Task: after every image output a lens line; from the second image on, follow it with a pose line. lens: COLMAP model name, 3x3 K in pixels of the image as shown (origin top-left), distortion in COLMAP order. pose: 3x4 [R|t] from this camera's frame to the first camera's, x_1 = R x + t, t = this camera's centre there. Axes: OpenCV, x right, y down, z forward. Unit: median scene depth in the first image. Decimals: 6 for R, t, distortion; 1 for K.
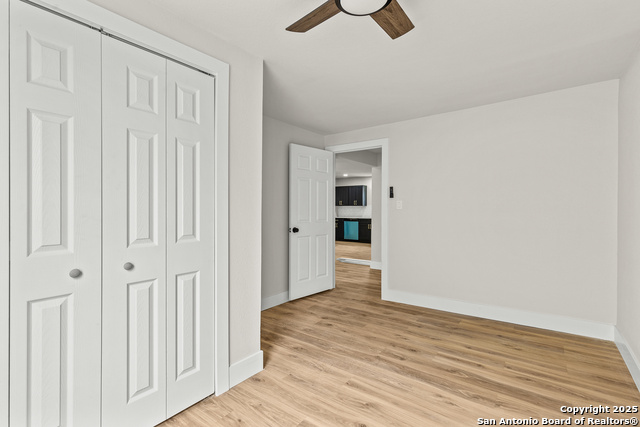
lens RADIAL K [[293.7, 0, 320.4], [0, 293.7, 211.8], [0, 0, 1]] dist [0.006596, -0.000159]
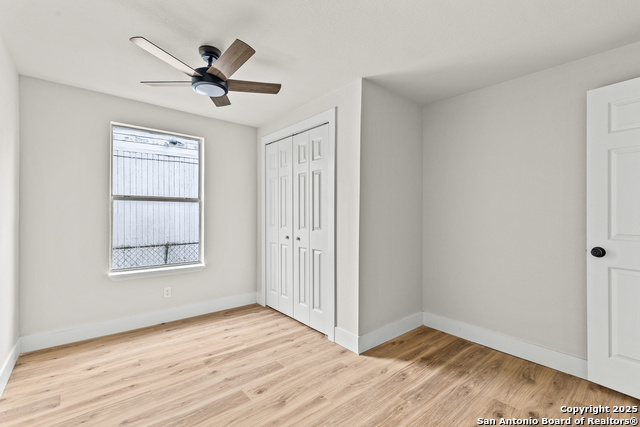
lens RADIAL K [[293.7, 0, 320.4], [0, 293.7, 211.8], [0, 0, 1]] dist [0.006596, -0.000159]
pose [[-0.225090, 0.002719, -0.974334, 0.814943], [-0.005797, 0.999975, 0.004130, -0.007941], [0.974321, 0.006577, -0.225069, 0.976527]]
